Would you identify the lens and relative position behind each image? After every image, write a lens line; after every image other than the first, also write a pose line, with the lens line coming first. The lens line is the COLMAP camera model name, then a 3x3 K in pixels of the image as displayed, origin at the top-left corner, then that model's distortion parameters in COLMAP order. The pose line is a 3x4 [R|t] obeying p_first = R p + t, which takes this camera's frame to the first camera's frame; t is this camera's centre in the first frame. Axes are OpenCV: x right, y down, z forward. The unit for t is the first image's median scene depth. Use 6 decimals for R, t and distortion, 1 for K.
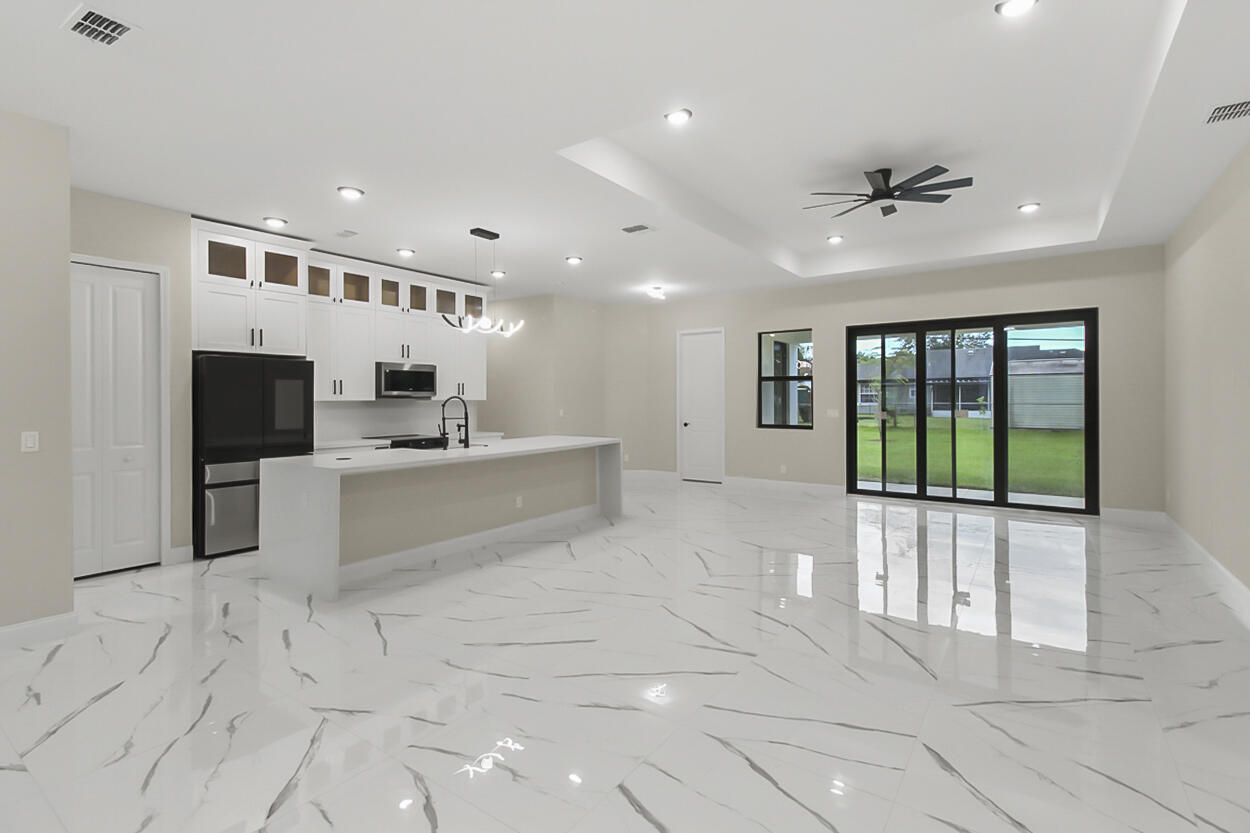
lens RADIAL K [[592.0, 0, 636.7], [0, 592.0, 399.9], [0, 0, 1]] dist [0.023273, -0.007596]
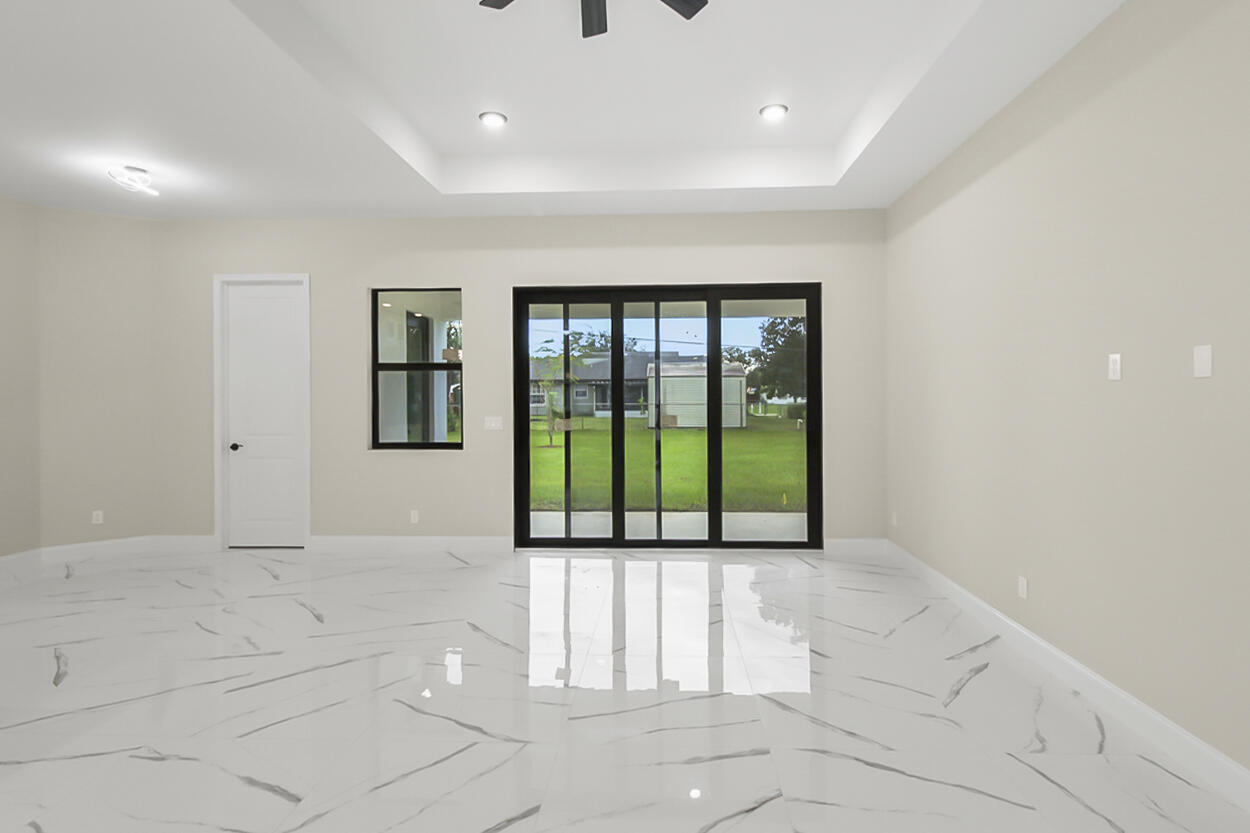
lens RADIAL K [[592.0, 0, 629.8], [0, 592.0, 393.7], [0, 0, 1]] dist [0.023273, -0.007596]
pose [[0.865834, 0.003791, 0.500317, 0.167117], [0.001795, 0.999941, -0.010683, -0.001747], [-0.500328, 0.010148, 0.865776, 0.454387]]
